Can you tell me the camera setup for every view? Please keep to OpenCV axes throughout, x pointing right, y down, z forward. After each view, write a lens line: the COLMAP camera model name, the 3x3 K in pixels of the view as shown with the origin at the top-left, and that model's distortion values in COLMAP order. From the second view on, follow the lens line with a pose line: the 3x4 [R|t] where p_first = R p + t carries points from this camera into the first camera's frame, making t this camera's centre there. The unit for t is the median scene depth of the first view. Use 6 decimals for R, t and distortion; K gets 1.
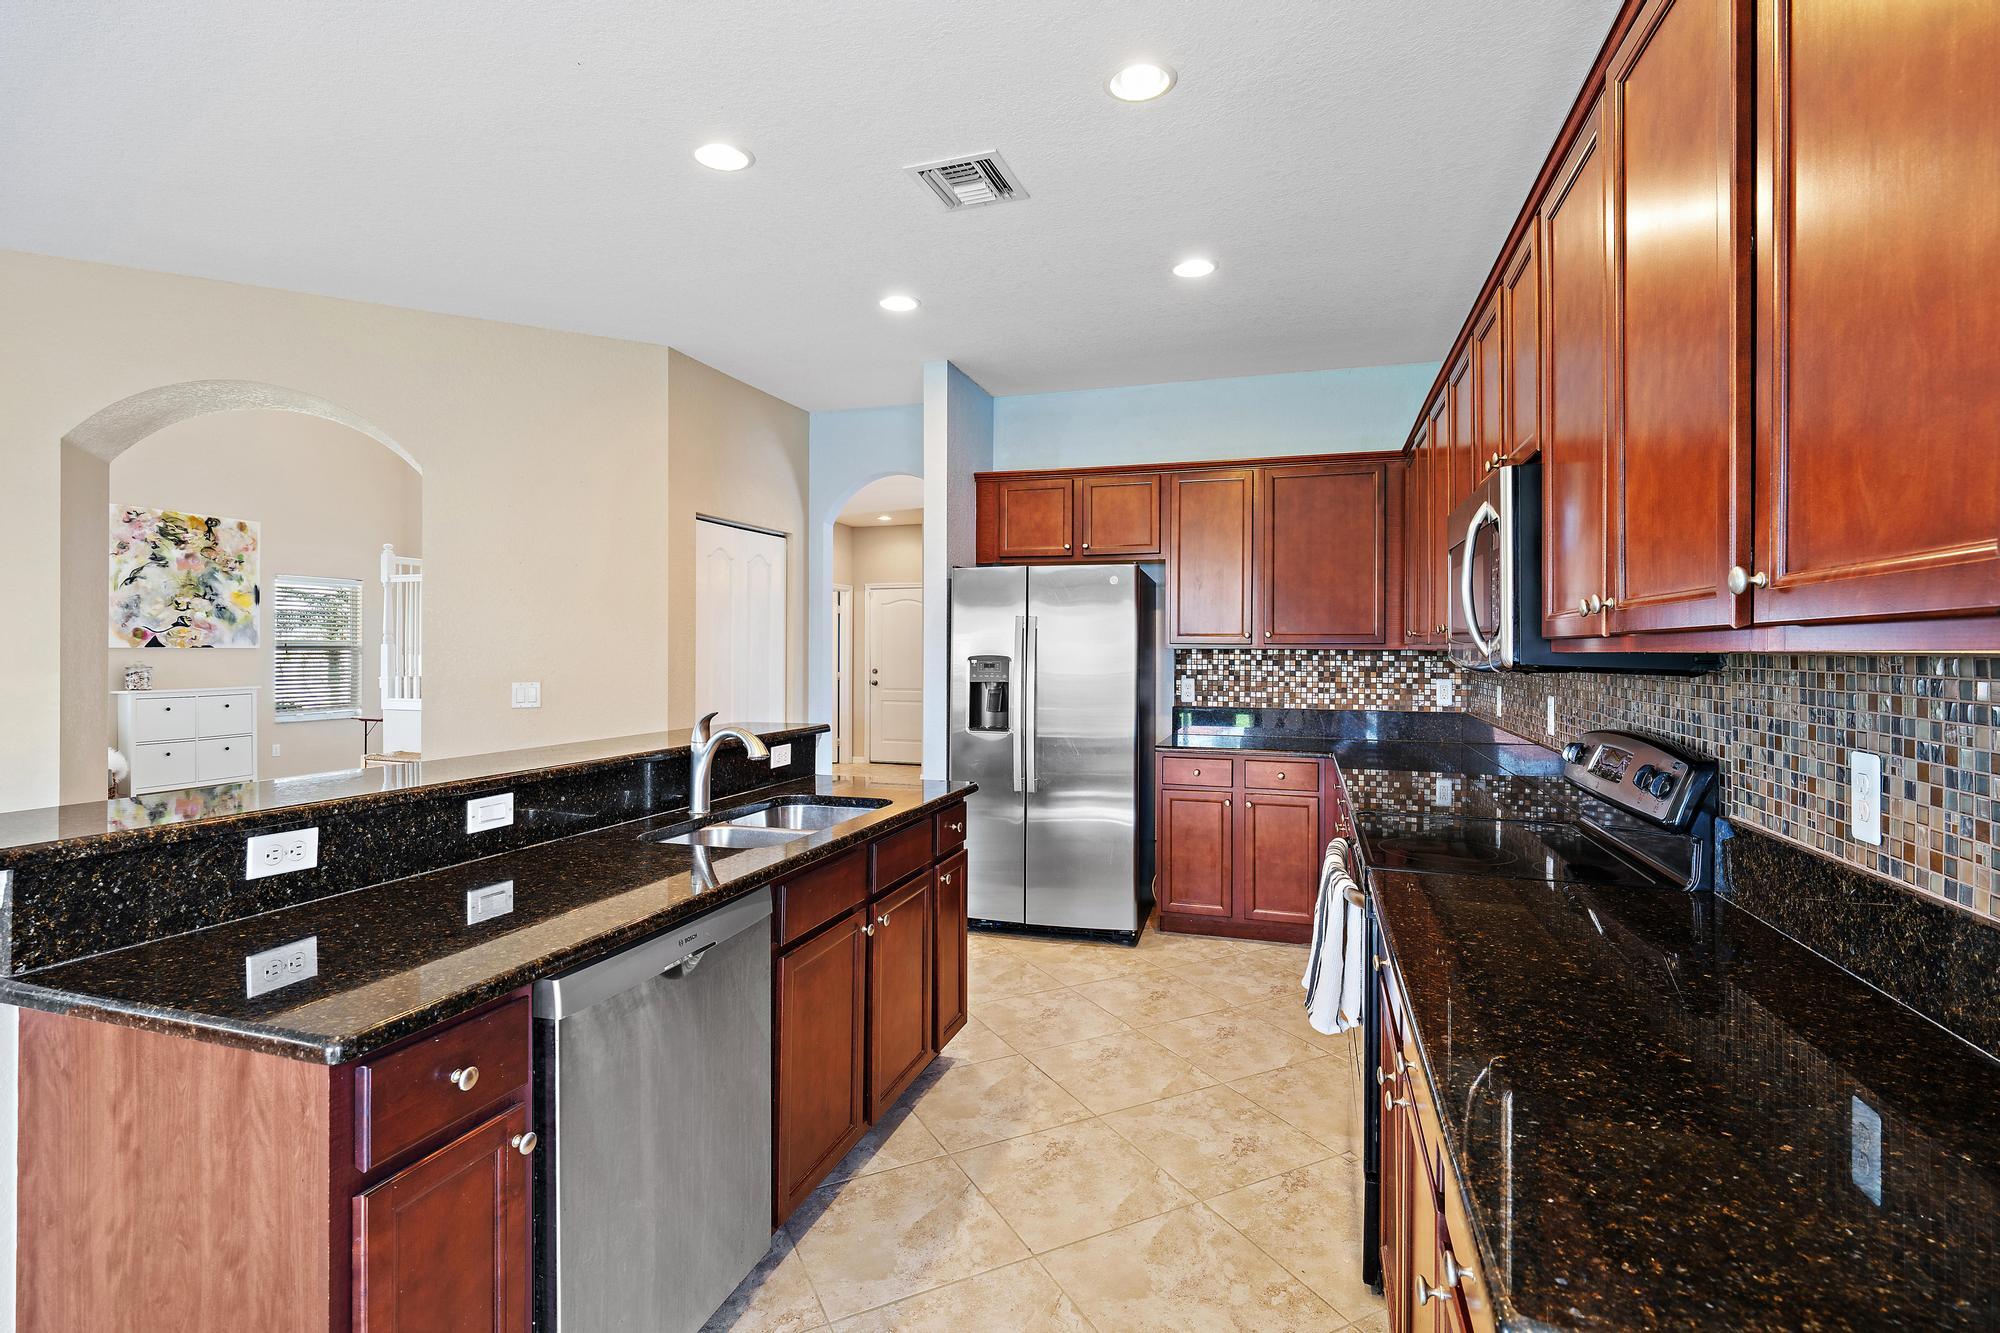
lens RADIAL K [[941.8, 0, 994.9], [0, 941.8, 651.2], [0, 0, 1]] dist [0.010977, -0.000132]
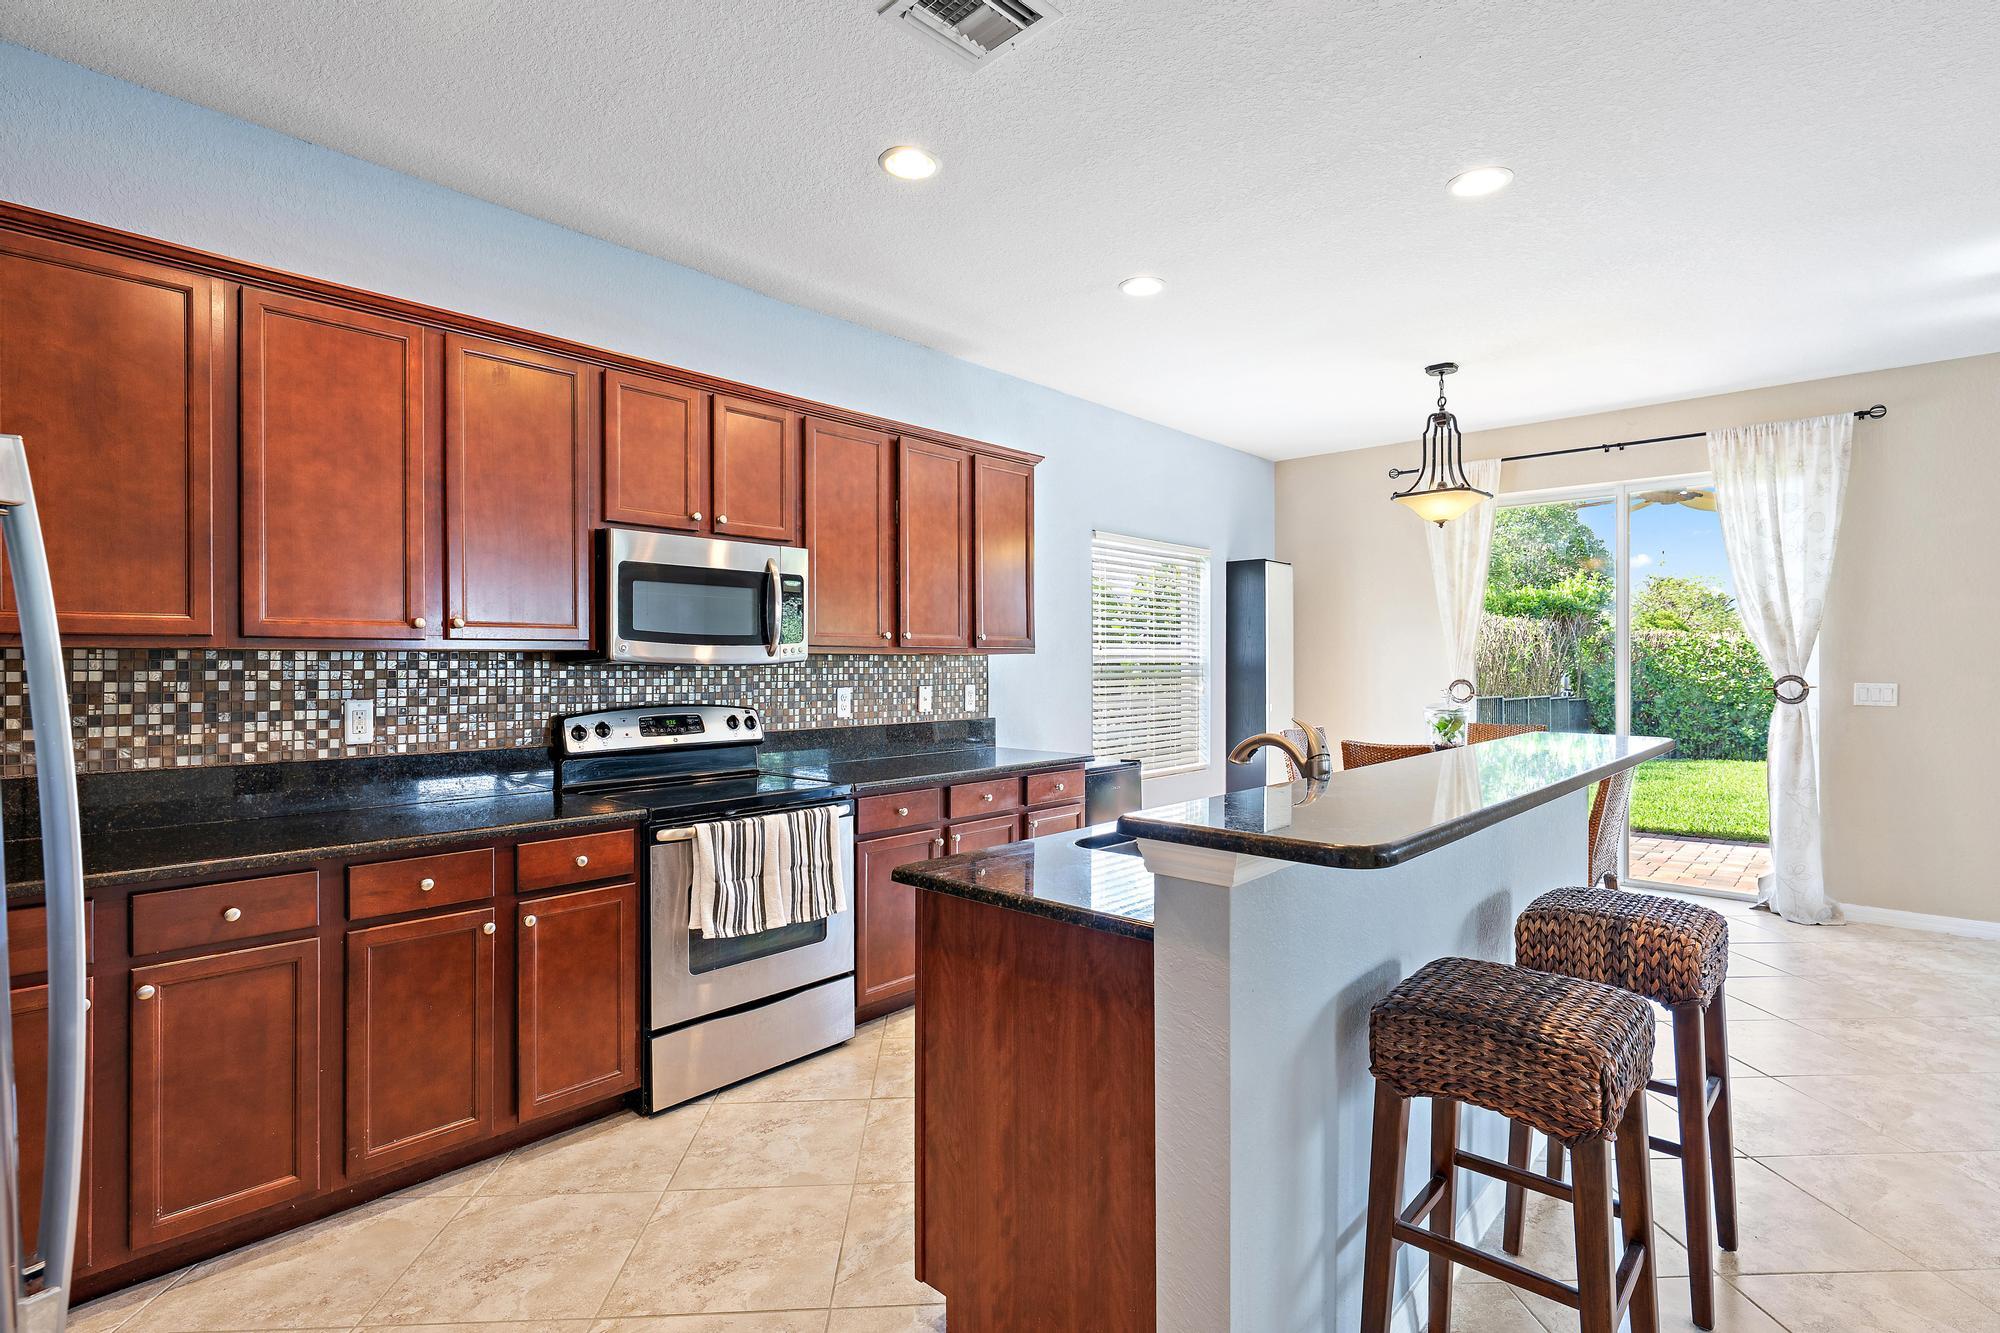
lens RADIAL K [[941.8, 0, 994.9], [0, 941.8, 651.2], [0, 0, 1]] dist [0.010977, -0.000132]
pose [[-0.906652, 0.002022, 0.421873, -0.220333], [-0.000012, 0.999988, -0.004819, 0.001646], [-0.421878, -0.004374, -0.906642, 1.004910]]
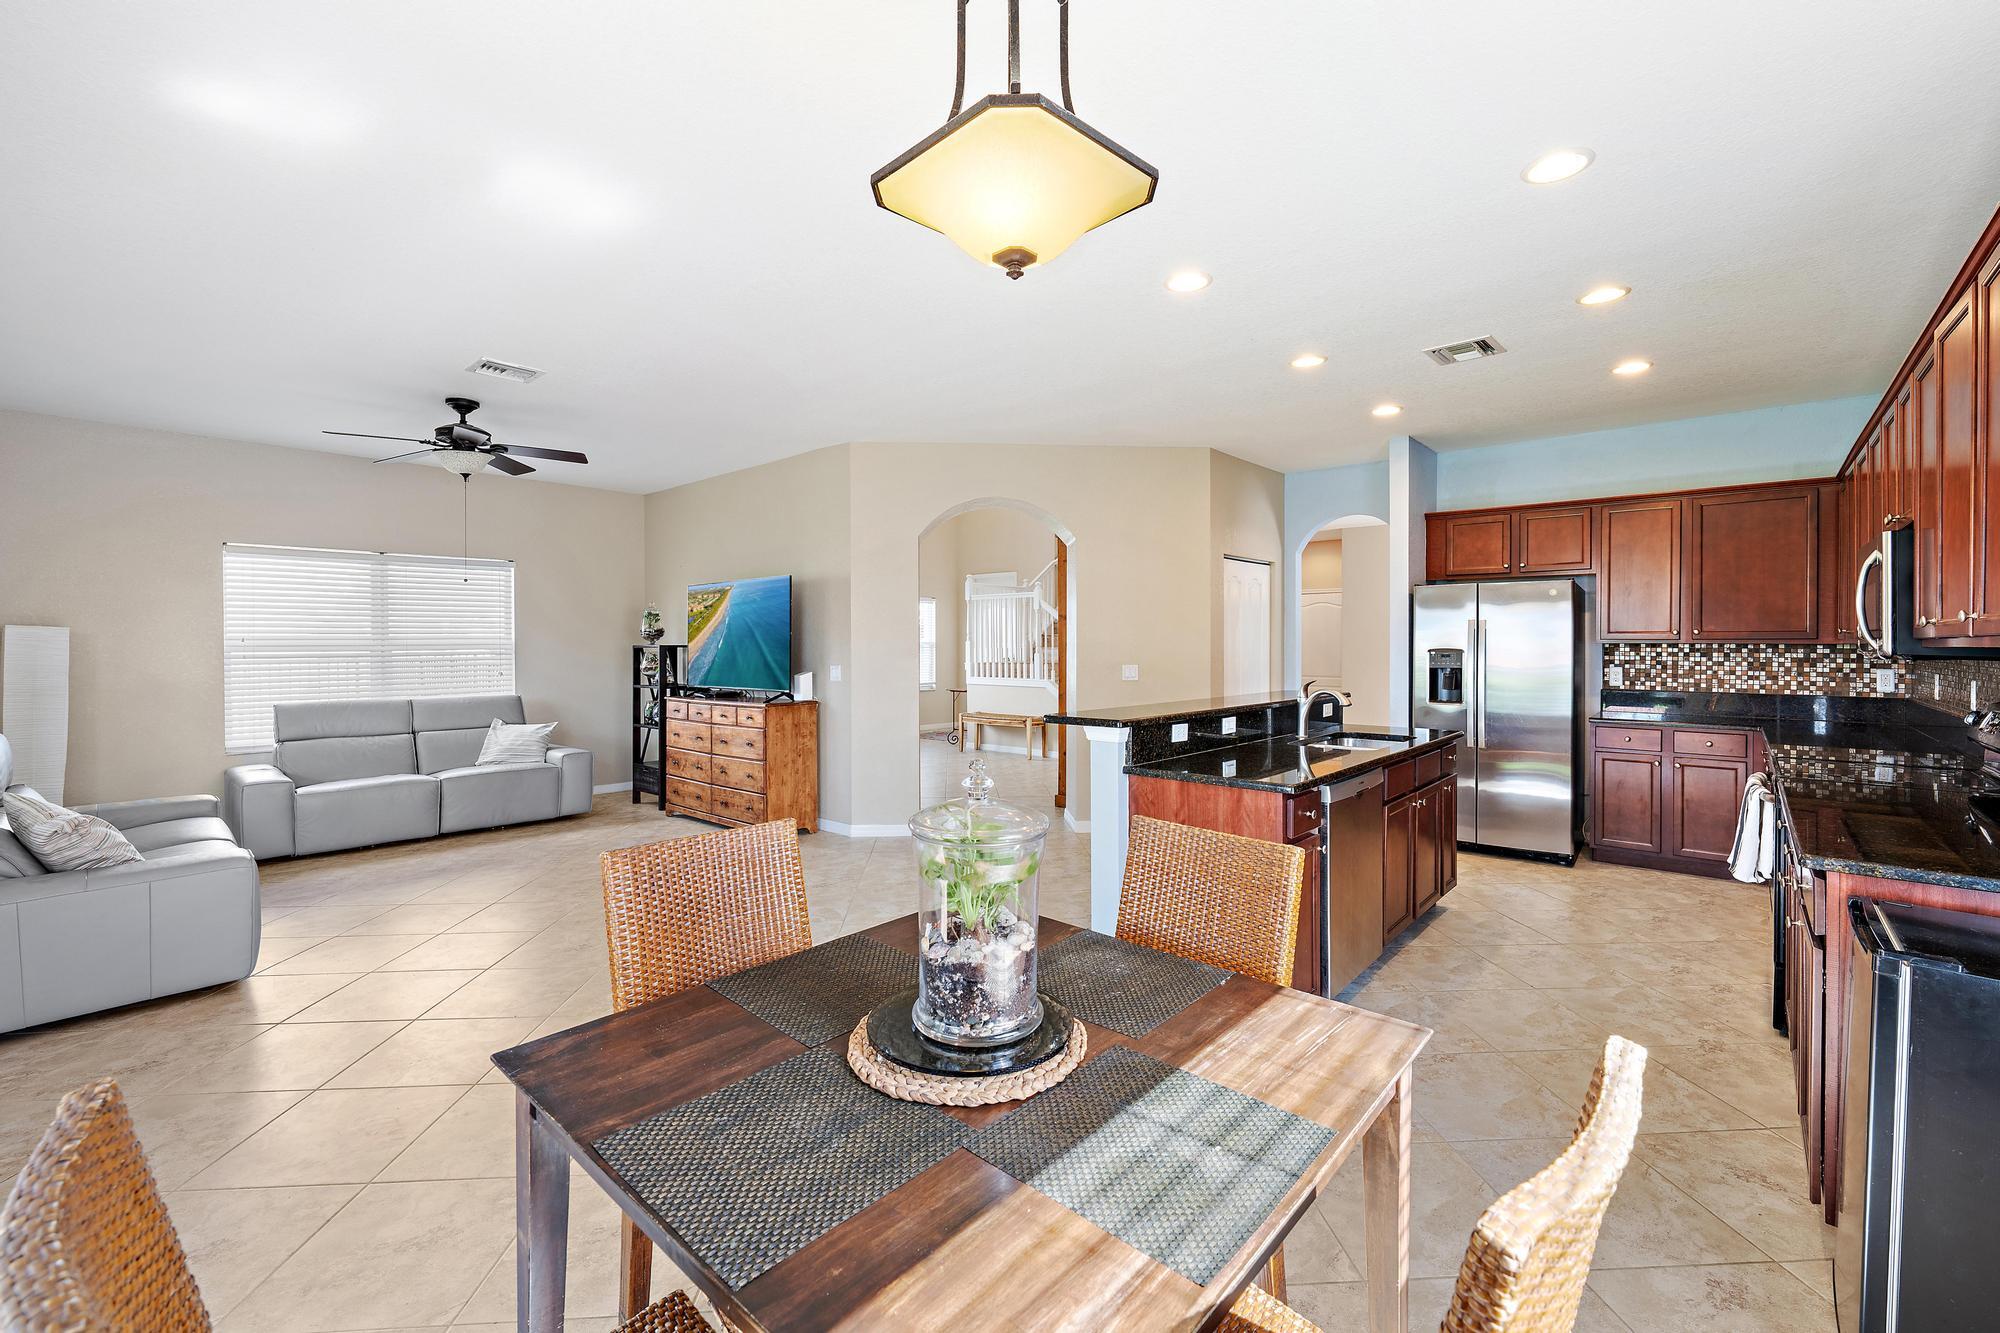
lens RADIAL K [[831.8, 0, 1001.7], [0, 831.8, 648.3], [0, 0, 1]] dist [-0.001922, -0.000567]
pose [[0.918199, -0.000057, -0.396119, -0.114890], [0.001801, 0.999990, 0.004032, -0.001952], [0.396115, -0.004416, 0.918190, -0.360750]]
